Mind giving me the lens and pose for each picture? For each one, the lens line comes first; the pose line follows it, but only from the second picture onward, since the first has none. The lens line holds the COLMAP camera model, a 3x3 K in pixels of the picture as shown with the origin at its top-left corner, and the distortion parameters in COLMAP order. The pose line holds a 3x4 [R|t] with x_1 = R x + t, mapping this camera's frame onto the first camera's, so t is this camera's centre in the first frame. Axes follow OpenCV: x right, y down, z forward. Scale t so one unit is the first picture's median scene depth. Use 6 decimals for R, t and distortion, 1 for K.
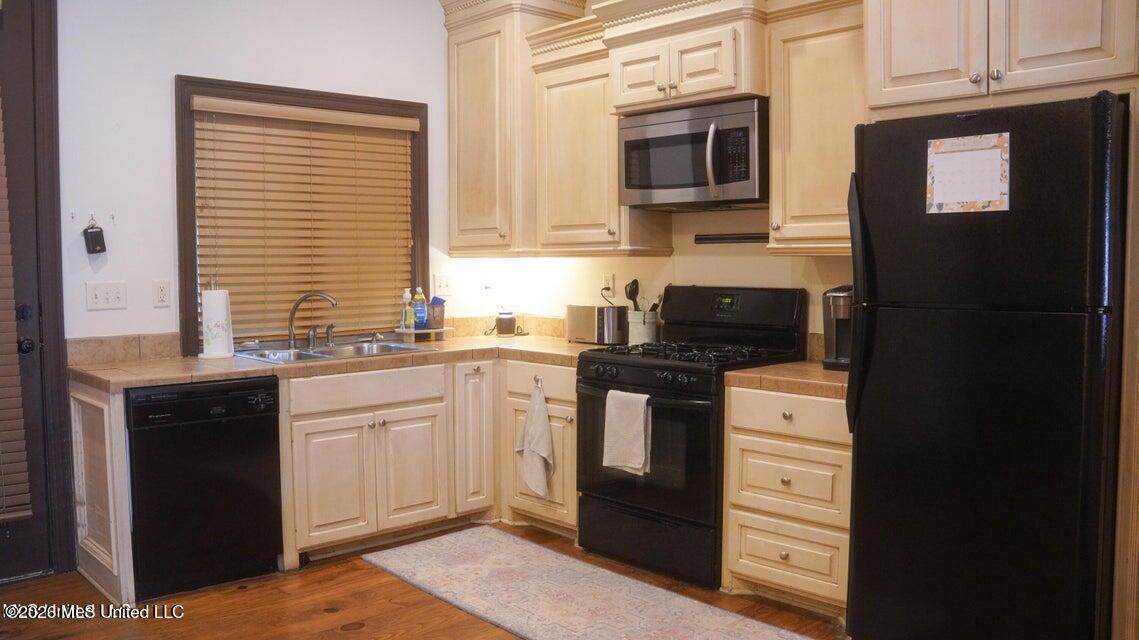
lens RADIAL K [[952.0, 0, 568.9], [0, 952.0, 317.4], [0, 0, 1]] dist [-0.110214, -0.001521]
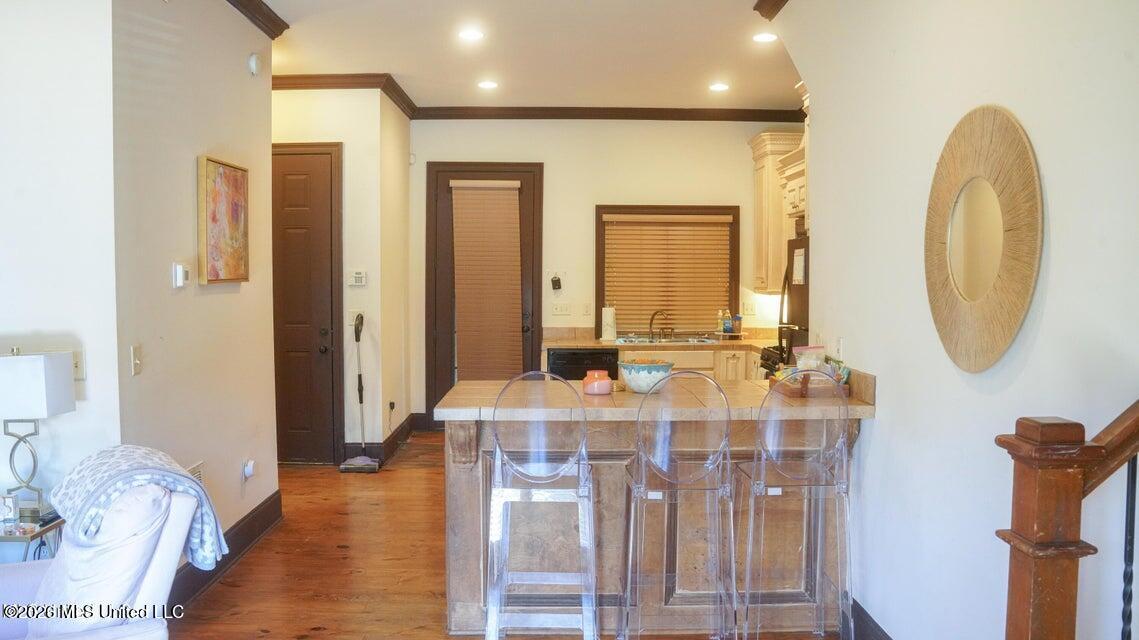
lens RADIAL K [[952.0, 0, 569.9], [0, 952.0, 321.4], [0, 0, 1]] dist [-0.110214, -0.001521]
pose [[0.742129, 0.041385, -0.668978, 0.905662], [-0.046792, 0.998856, 0.009883, -0.014584], [0.668622, 0.023969, 0.743216, -0.585183]]
